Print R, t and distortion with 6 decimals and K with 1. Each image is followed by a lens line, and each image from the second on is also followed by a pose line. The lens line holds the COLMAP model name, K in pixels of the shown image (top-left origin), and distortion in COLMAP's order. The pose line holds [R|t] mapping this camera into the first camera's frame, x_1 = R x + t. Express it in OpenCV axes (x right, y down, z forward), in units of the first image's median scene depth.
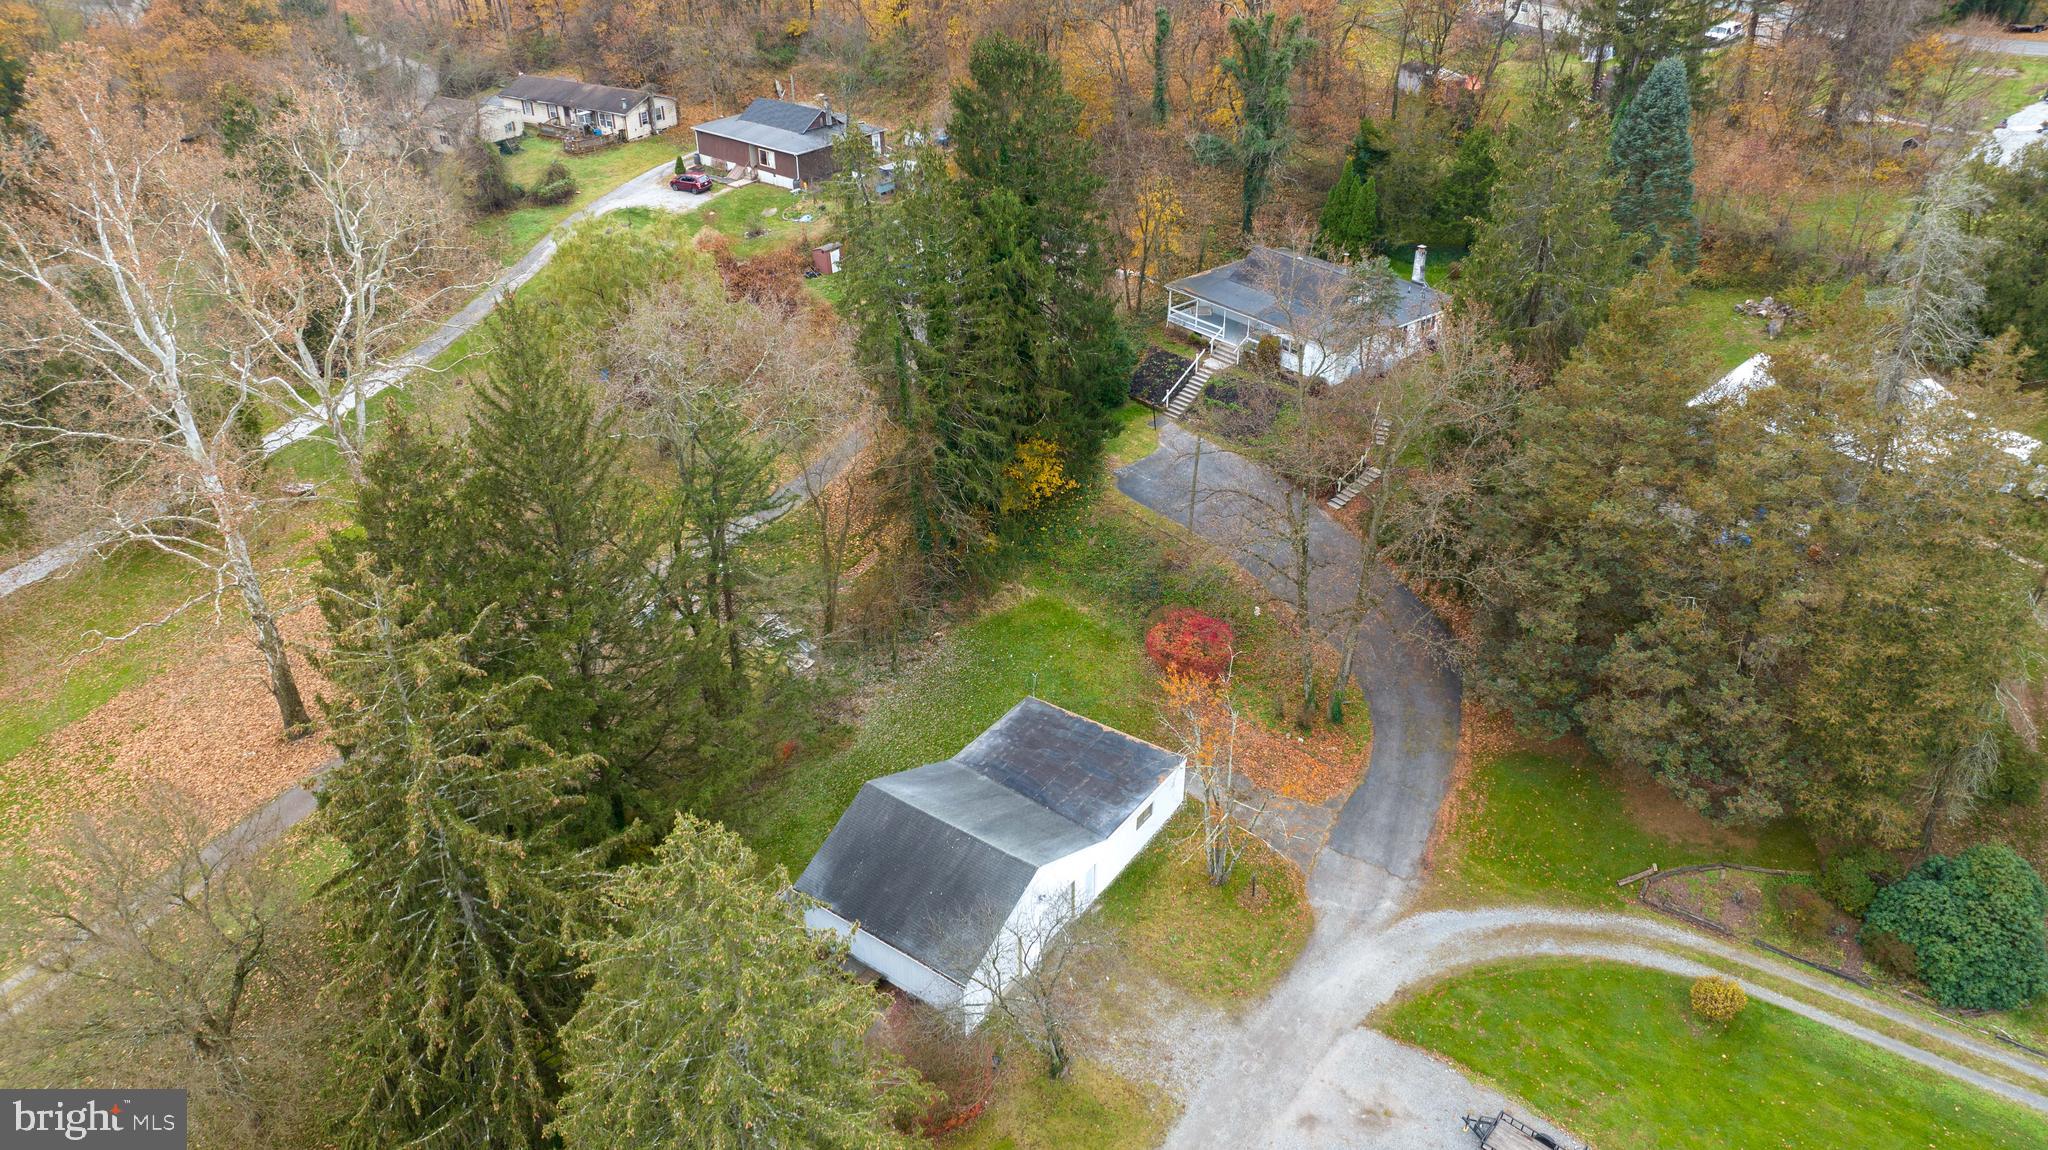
lens RADIAL K [[1460.8, 0, 1024.0], [0, 1460.8, 575.0], [0, 0, 1]] dist [-0.041371, 0.046763]
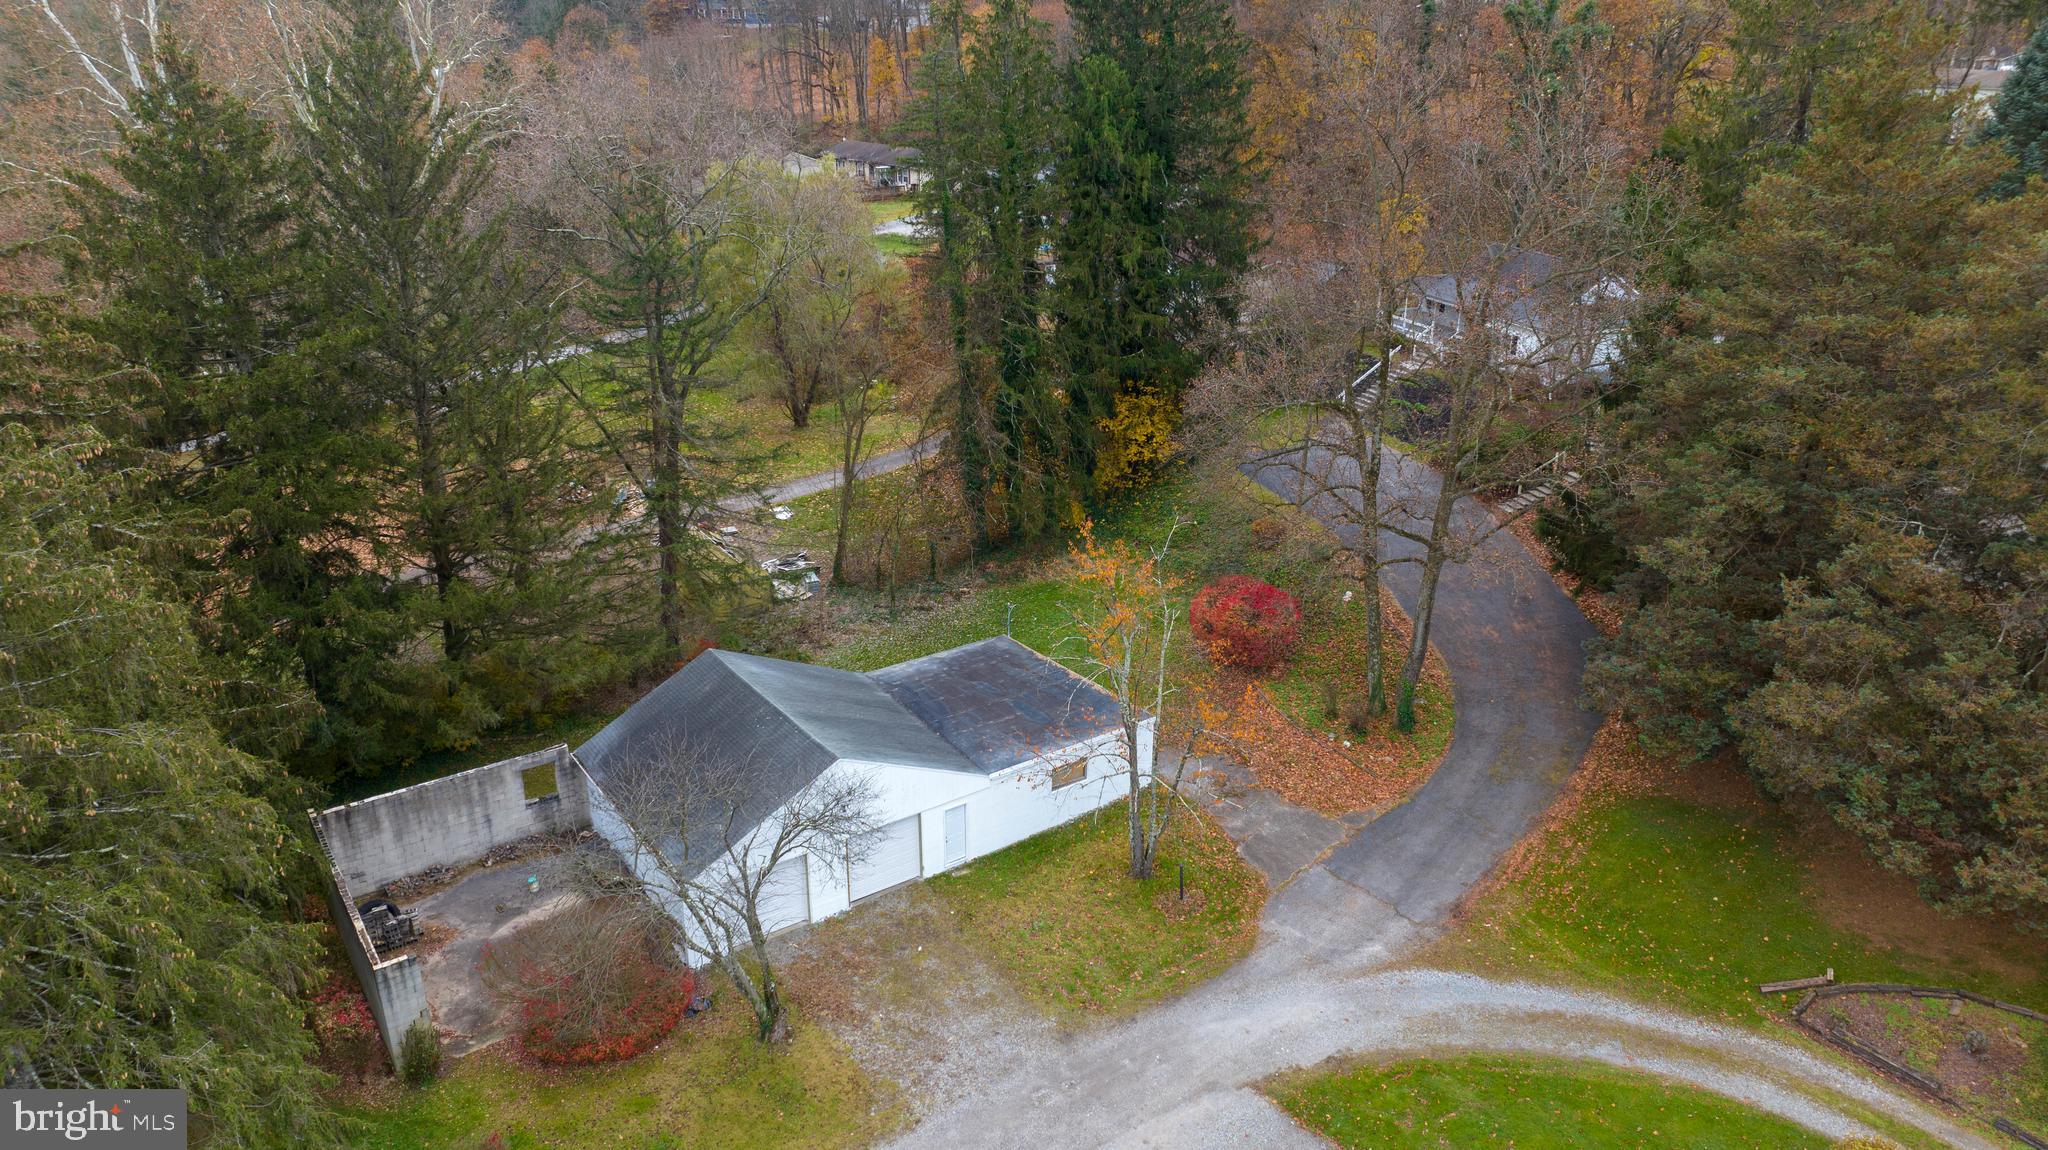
lens RADIAL K [[1454.2, 0, 1024.0], [0, 1454.2, 575.0], [0, 0, 1]] dist [-0.095098, 0.121374]
pose [[0.944757, 0.125245, -0.302901, 0.279231], [-0.175904, 0.973502, -0.146121, 0.187309], [0.276574, 0.191330, 0.941754, 0.316572]]
